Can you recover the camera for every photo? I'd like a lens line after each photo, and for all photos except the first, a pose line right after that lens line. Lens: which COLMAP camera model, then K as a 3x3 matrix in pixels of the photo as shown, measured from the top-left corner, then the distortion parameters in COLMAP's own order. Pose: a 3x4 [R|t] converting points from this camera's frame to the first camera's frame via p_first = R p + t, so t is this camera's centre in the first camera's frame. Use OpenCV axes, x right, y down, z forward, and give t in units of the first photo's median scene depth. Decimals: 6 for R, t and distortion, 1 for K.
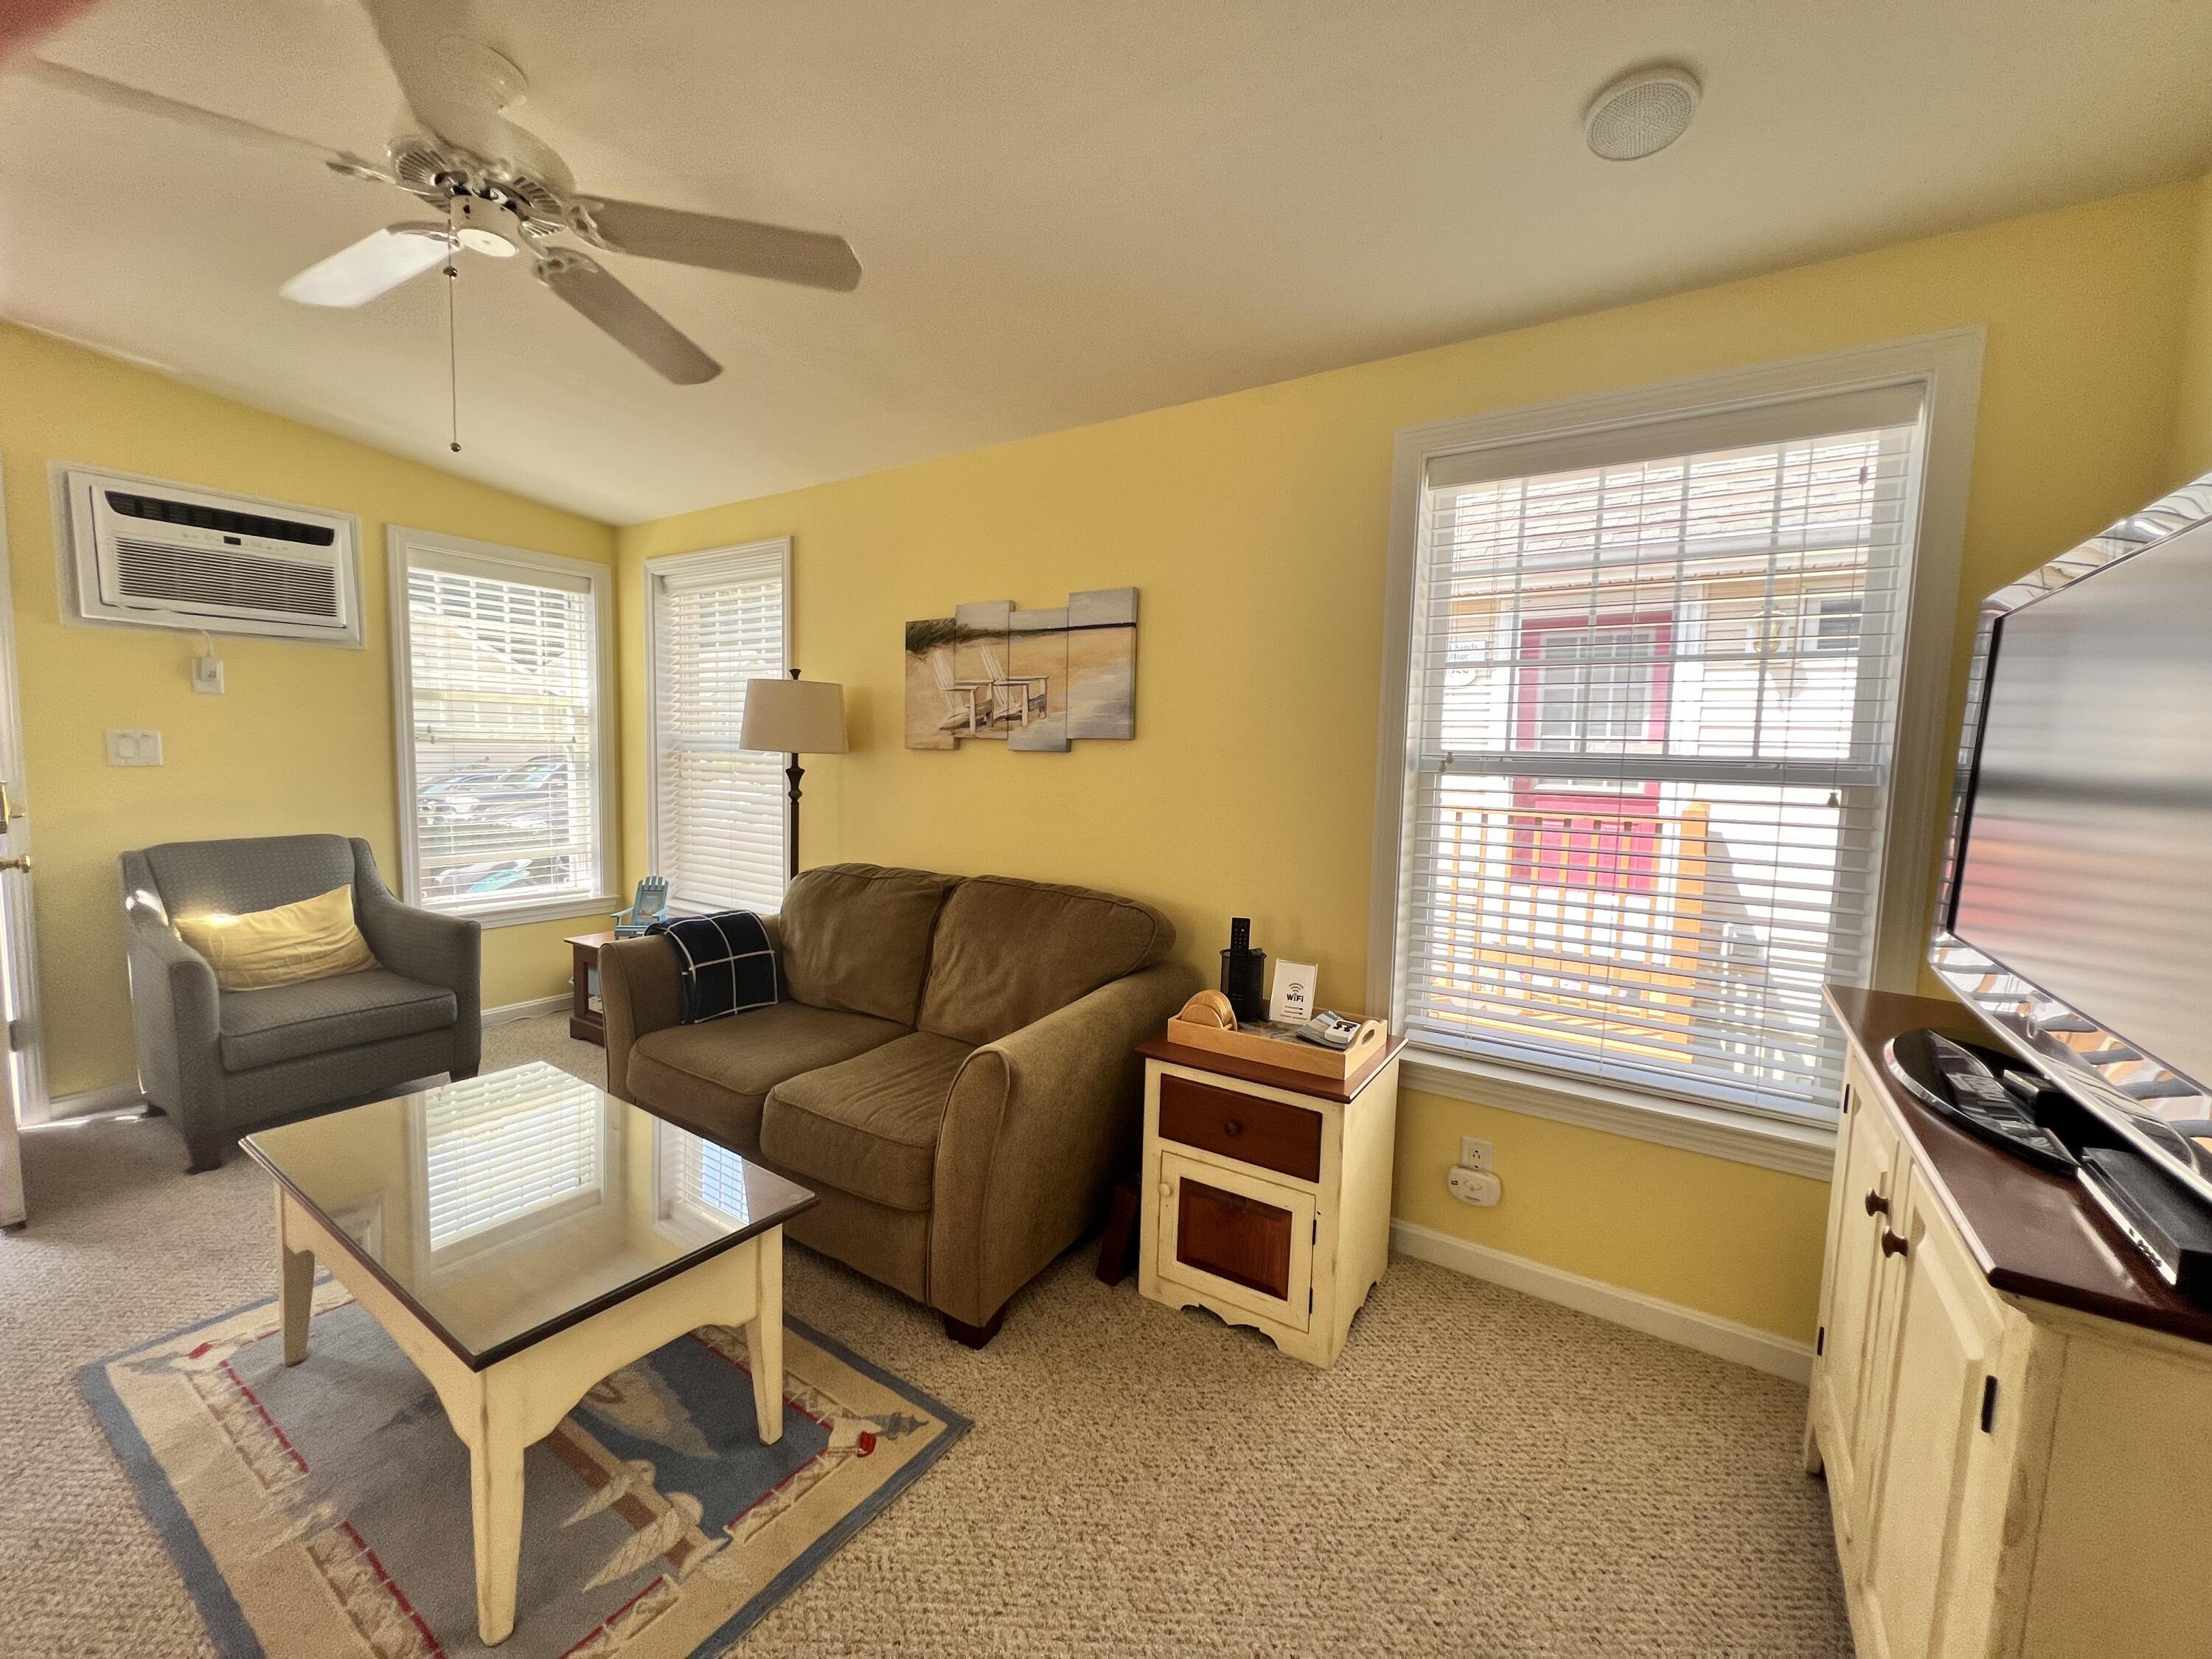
lens RADIAL K [[887.1, 0, 1102.0], [0, 887.1, 825.4], [0, 0, 1]] dist [0.000754, -0.000193]
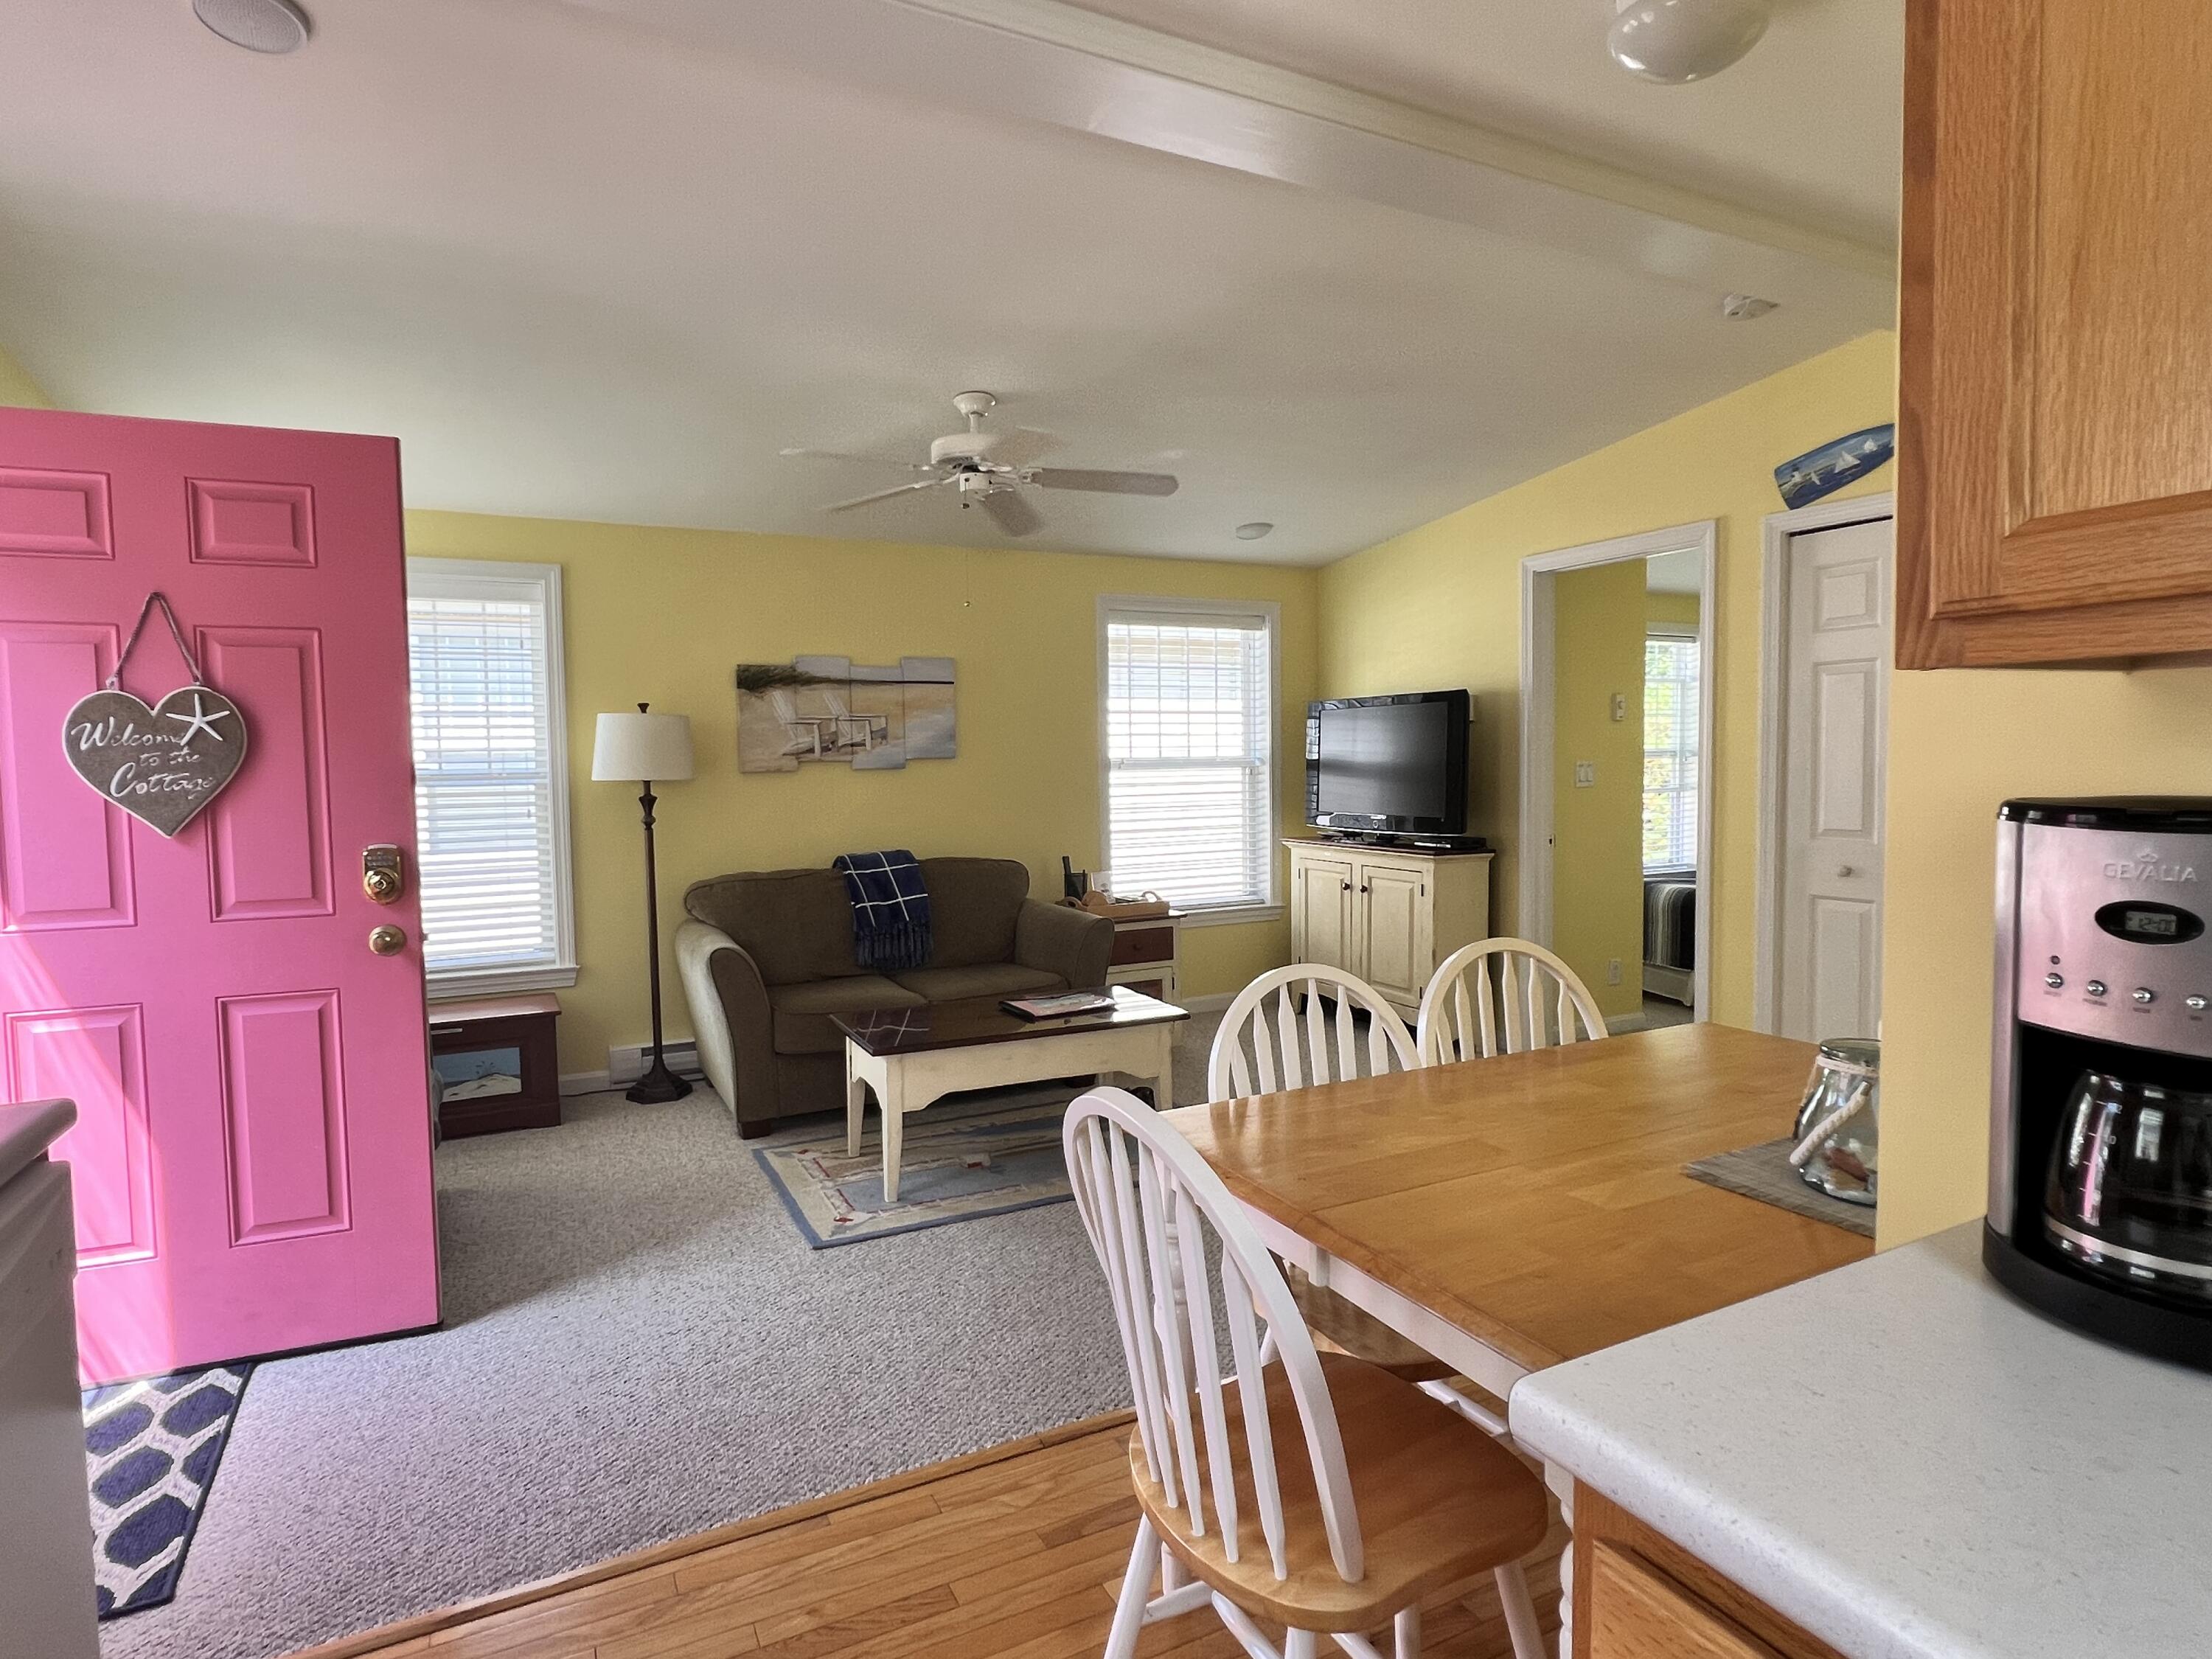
lens RADIAL K [[1151.8, 0, 1117.3], [0, 1151.8, 823.6], [0, 0, 1]] dist [0.003448, 0.000717]
pose [[0.503044, -0.085233, 0.860048, -1.374518], [0.097401, 0.994376, 0.041575, -0.037652], [-0.858755, 0.062855, 0.508516, -0.199204]]
